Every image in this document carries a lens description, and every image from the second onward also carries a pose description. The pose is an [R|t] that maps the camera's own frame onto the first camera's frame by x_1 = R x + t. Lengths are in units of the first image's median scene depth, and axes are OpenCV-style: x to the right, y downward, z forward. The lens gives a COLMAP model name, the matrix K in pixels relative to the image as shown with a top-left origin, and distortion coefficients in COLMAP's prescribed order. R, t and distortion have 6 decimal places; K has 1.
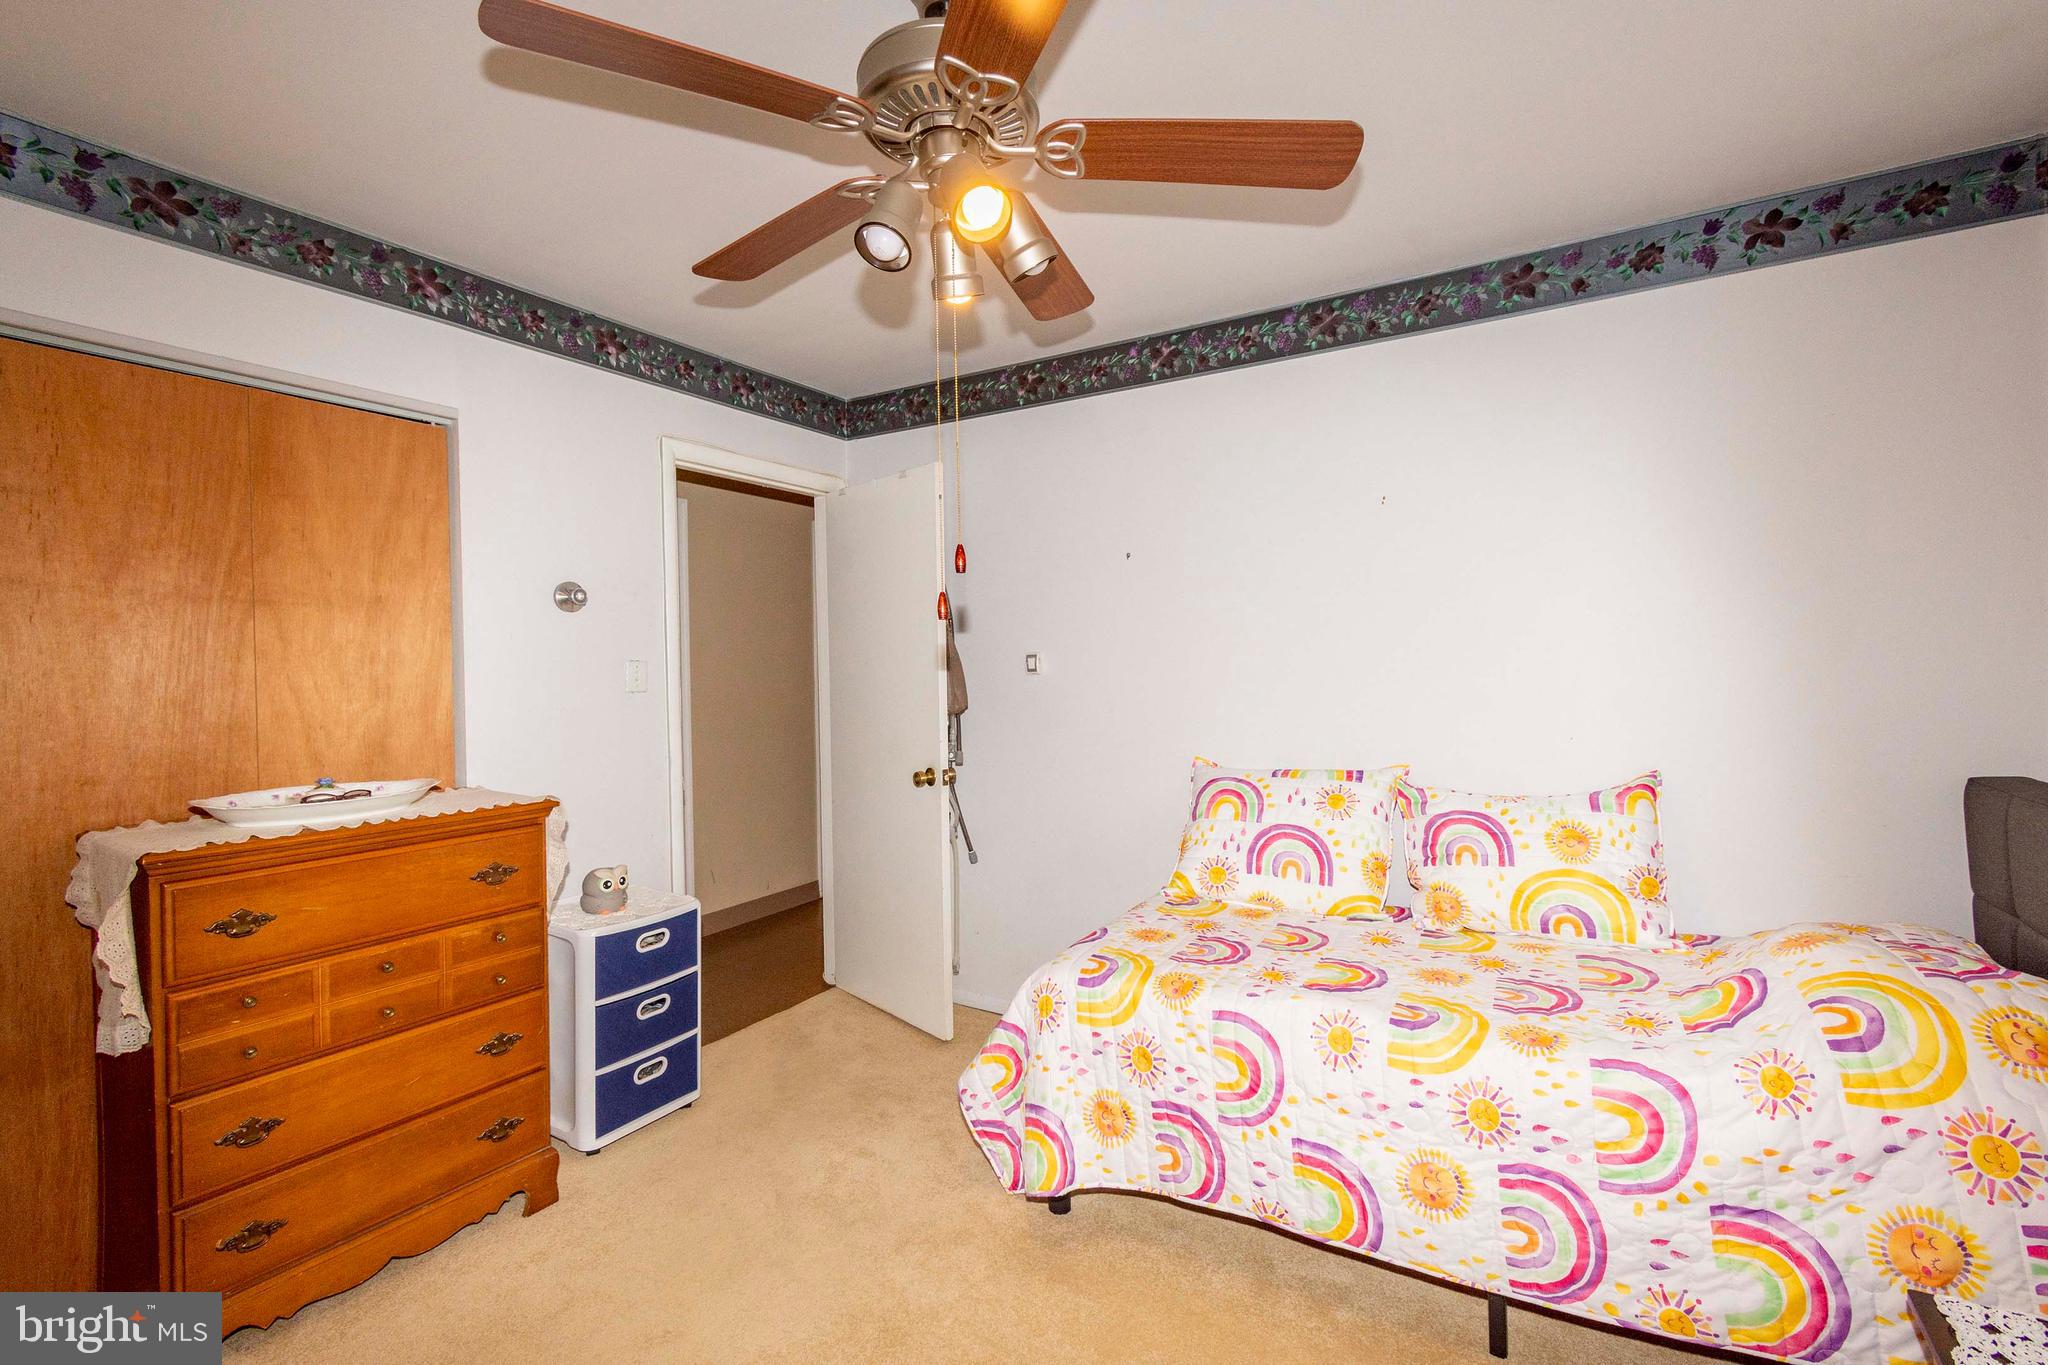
lens RADIAL K [[905.6, 0, 1029.1], [0, 905.6, 670.2], [0, 0, 1]] dist [0.004783, -0.001833]
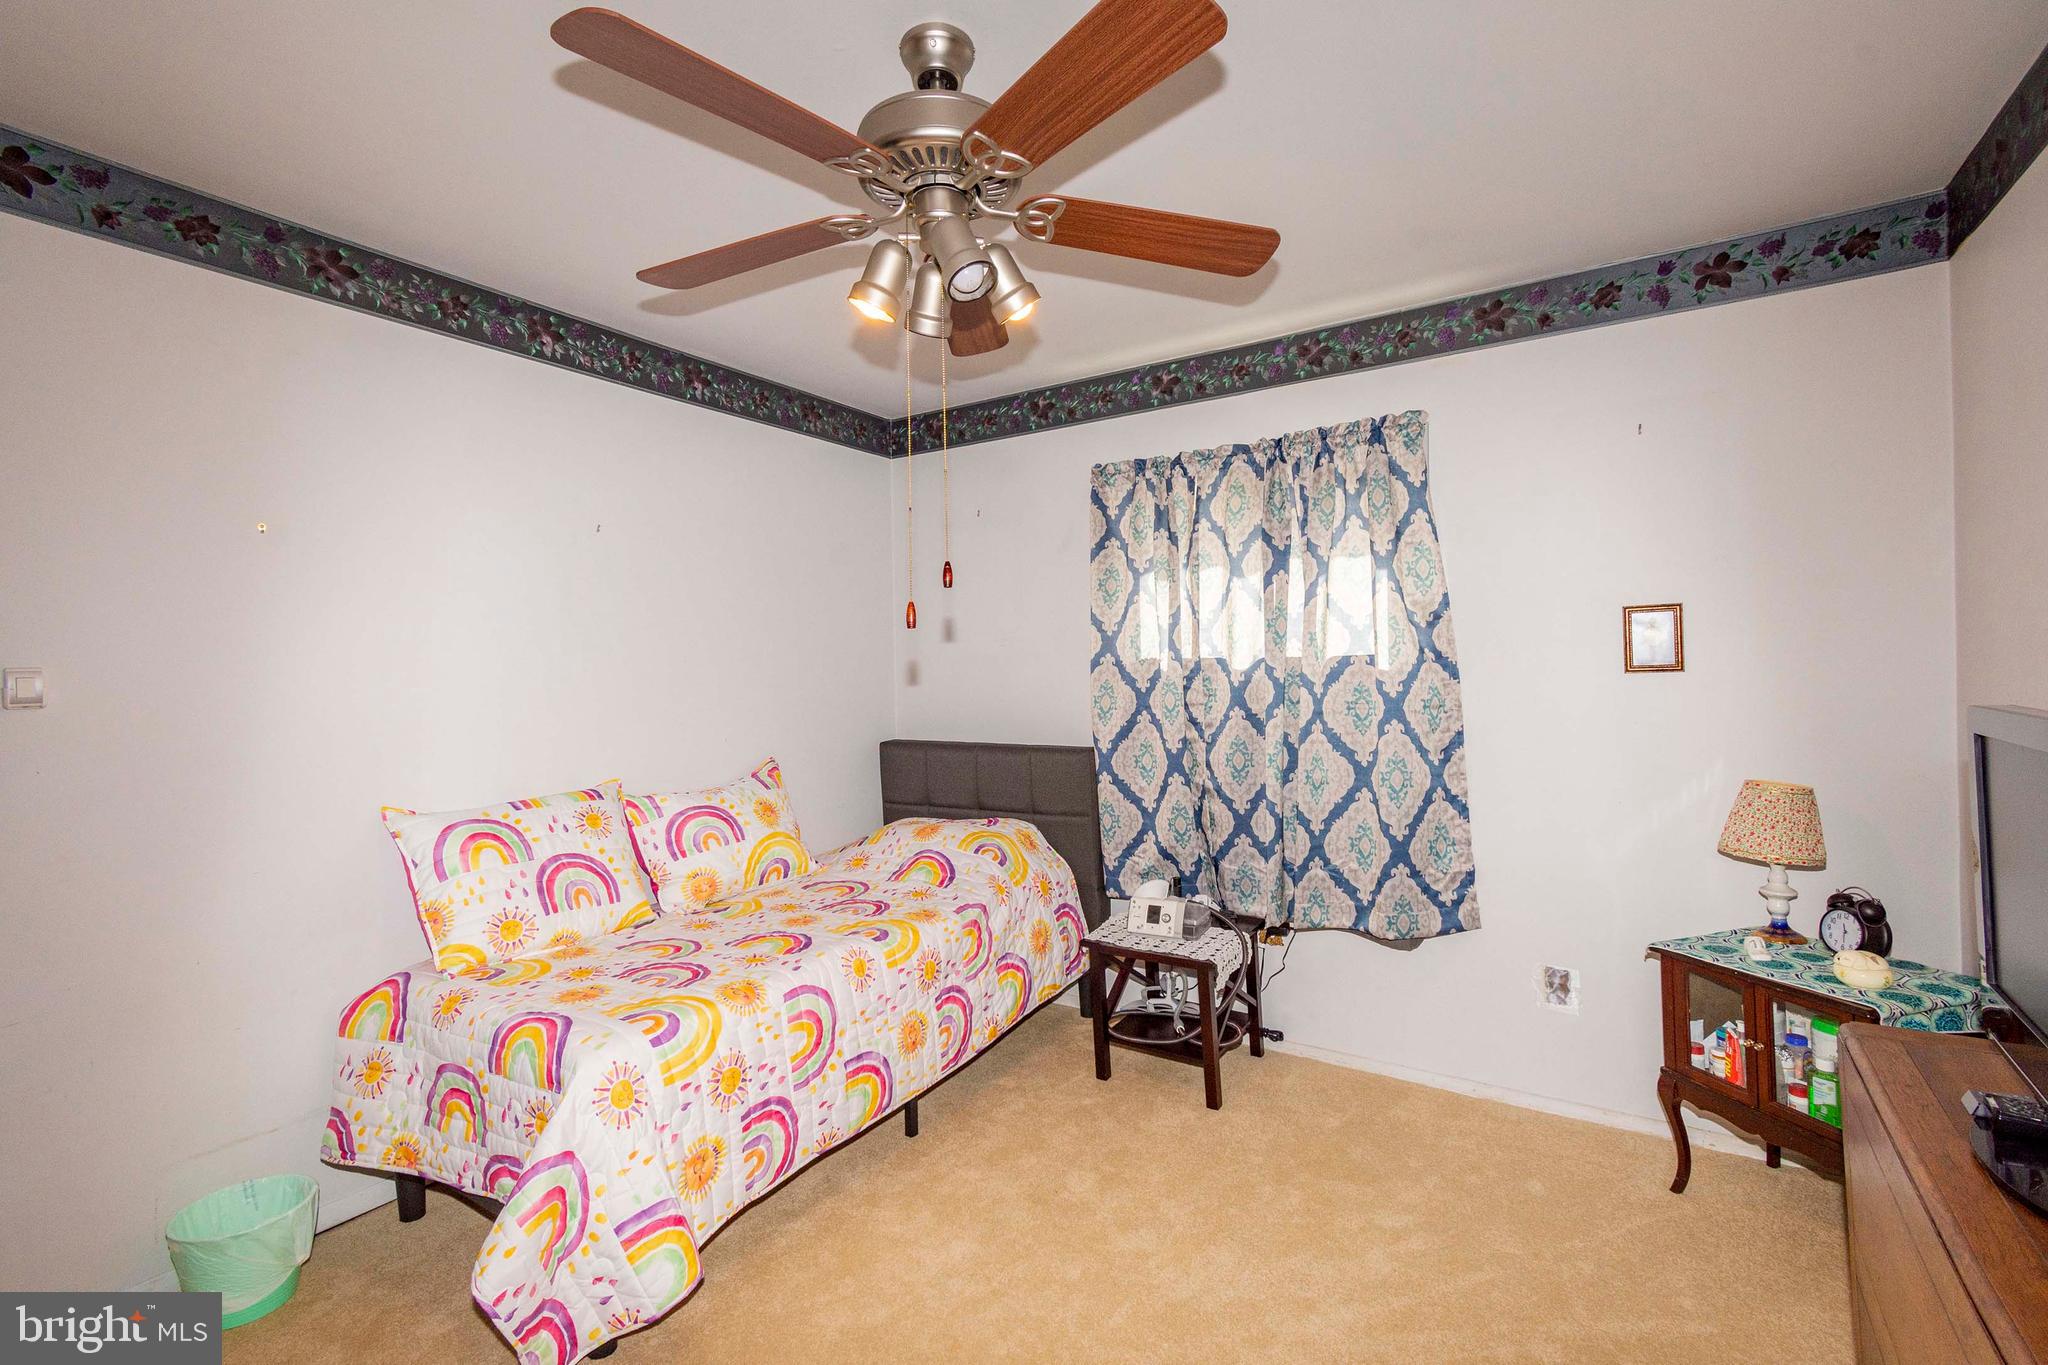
lens RADIAL K [[905.6, 0, 1029.1], [0, 905.6, 670.2], [0, 0, 1]] dist [0.004783, -0.001833]
pose [[0.034311, 0.014956, 0.999299, -0.891392], [0.027022, 0.999509, -0.015887, 0.009126], [-0.999046, 0.027548, 0.033890, 0.659042]]
